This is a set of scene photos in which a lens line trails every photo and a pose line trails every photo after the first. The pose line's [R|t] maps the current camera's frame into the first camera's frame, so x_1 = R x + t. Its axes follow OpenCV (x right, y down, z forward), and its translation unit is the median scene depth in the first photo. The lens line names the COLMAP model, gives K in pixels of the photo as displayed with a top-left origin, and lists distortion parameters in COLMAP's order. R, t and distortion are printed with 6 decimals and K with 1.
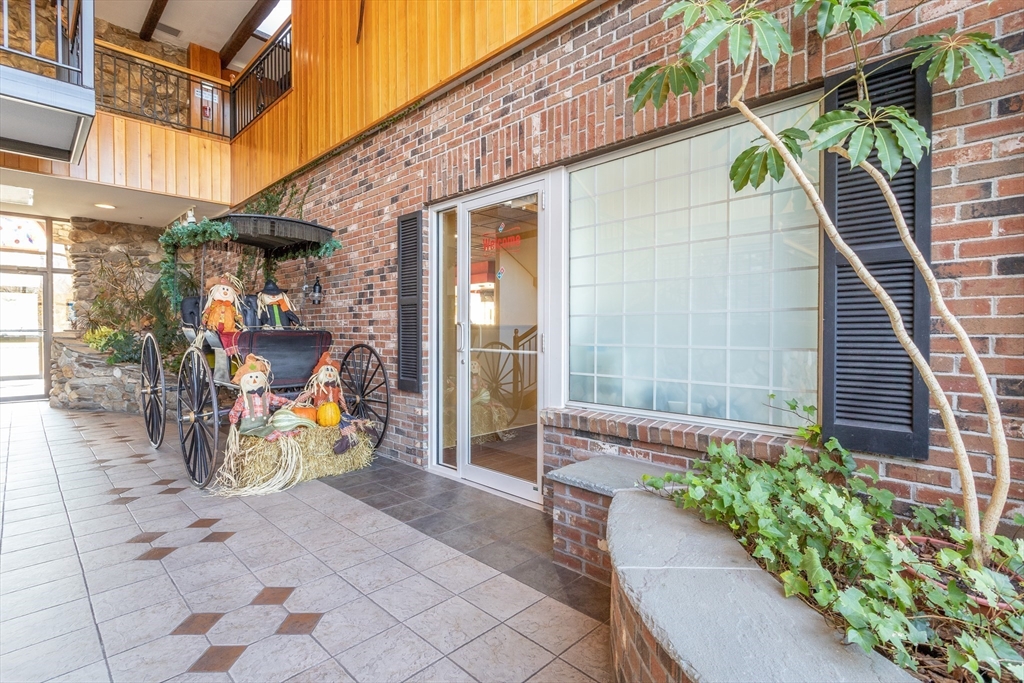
lens RADIAL K [[496.4, 0, 513.5], [0, 496.4, 335.6], [0, 0, 1]] dist [-0.000616, 0.001148]
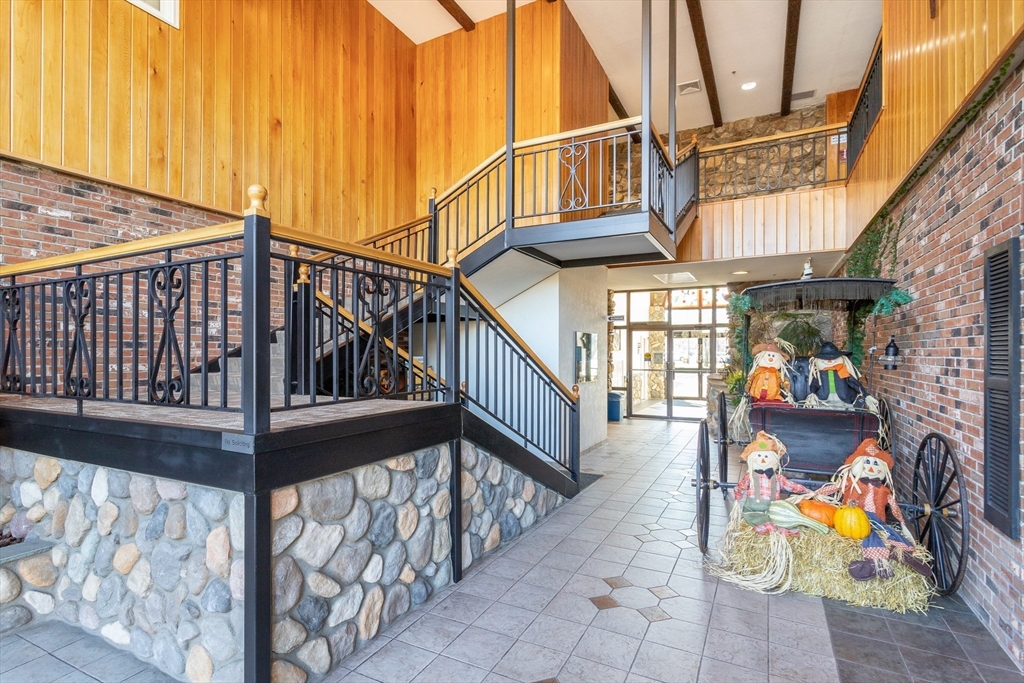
lens RADIAL K [[462.3, 0, 514.3], [0, 462.3, 346.6], [0, 0, 1]] dist [0.003689, -0.000314]
pose [[0.288465, 0.000205, -0.957490, 0.157049], [-0.024631, 0.999671, -0.007207, -0.089010], [0.957174, 0.025663, 0.288375, 0.227712]]
